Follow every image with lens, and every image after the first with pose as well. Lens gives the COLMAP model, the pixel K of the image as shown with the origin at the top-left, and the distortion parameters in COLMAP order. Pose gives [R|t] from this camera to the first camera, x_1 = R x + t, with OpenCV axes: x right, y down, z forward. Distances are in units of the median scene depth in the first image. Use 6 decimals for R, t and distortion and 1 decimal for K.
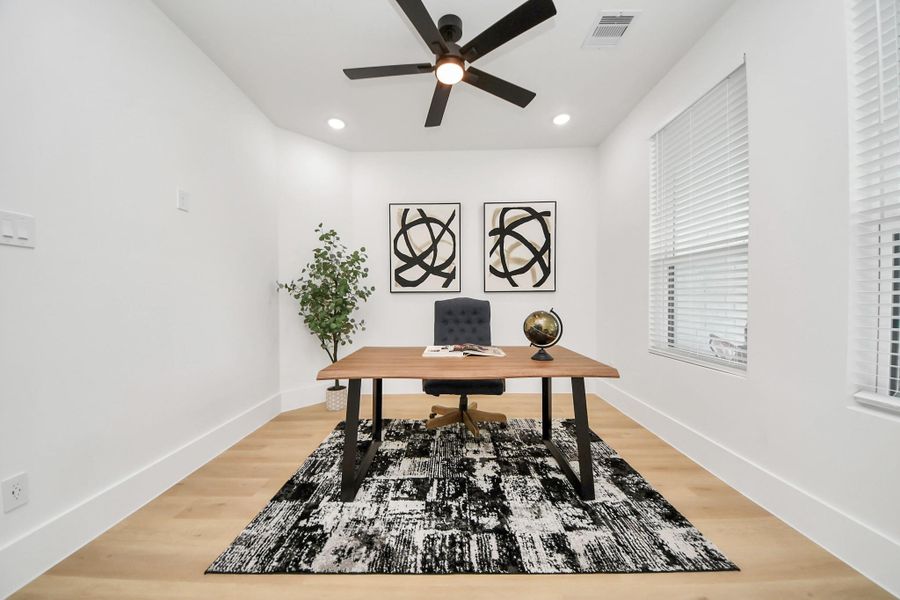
lens RADIAL K [[336.4, 0, 449.2], [0, 336.4, 293.2], [0, 0, 1]] dist [0.020508, -0.014437]
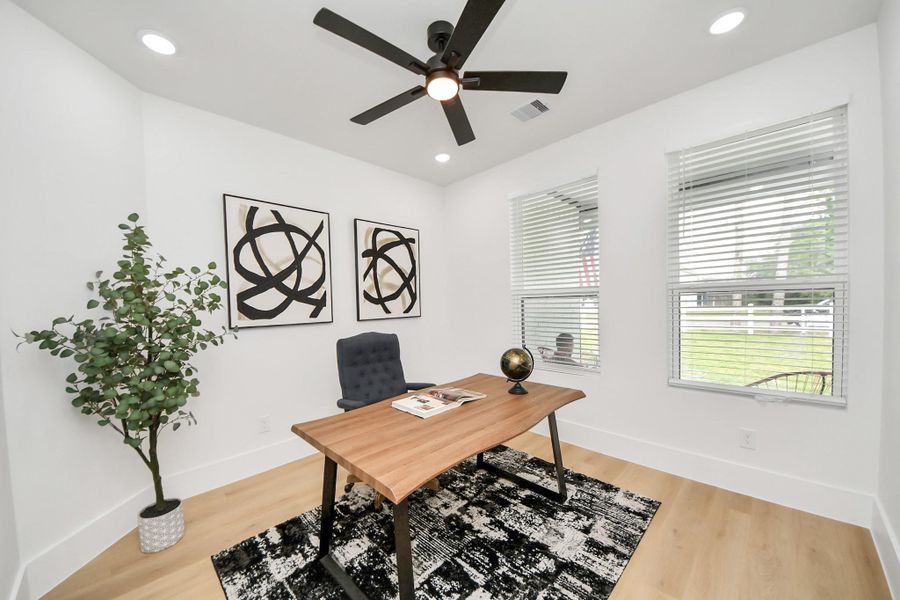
lens RADIAL K [[336.4, 0, 449.2], [0, 336.4, 293.2], [0, 0, 1]] dist [0.020508, -0.014437]
pose [[0.662635, 0.003450, 0.748935, -0.402465], [-0.010968, 0.999927, 0.005098, -0.083185], [-0.748862, -0.011592, 0.662624, 0.240245]]
